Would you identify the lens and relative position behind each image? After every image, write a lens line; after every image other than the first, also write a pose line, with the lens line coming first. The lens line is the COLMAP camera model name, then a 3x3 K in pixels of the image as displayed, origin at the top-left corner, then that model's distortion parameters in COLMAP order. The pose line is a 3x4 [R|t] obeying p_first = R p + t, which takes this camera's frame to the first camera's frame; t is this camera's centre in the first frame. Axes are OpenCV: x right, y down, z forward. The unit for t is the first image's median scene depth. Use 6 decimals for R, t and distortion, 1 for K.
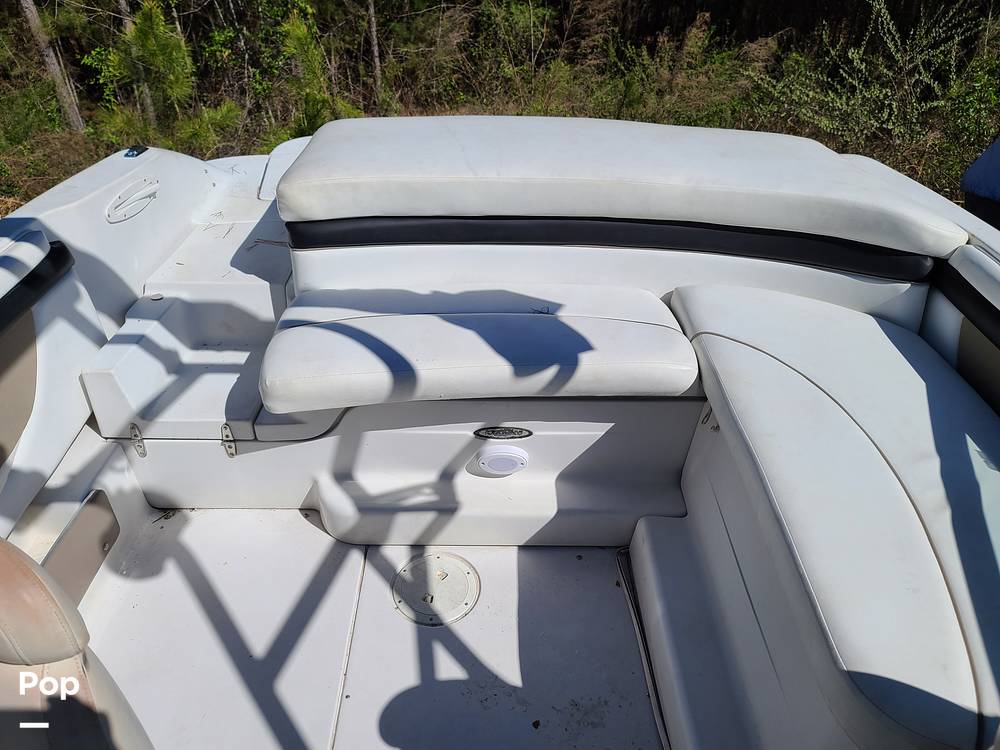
lens RADIAL K [[724.7, 0, 500.0], [0, 724.7, 375.0], [0, 0, 1]] dist [0.042703, 0.000553]
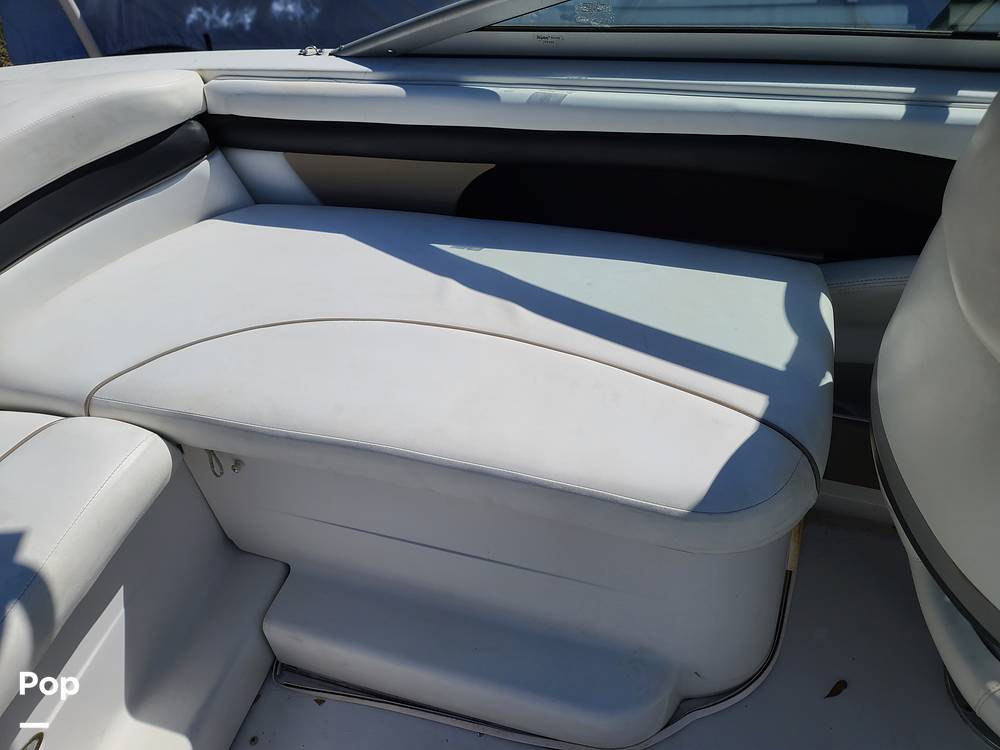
lens RADIAL K [[724.7, 0, 500.0], [0, 724.7, 375.0], [0, 0, 1]] dist [0.042703, 0.000553]
pose [[0.306664, -0.729055, 0.611911, 0.011292], [0.653336, 0.628750, 0.421693, -0.104064], [-0.692177, 0.270465, 0.669133, 0.327166]]
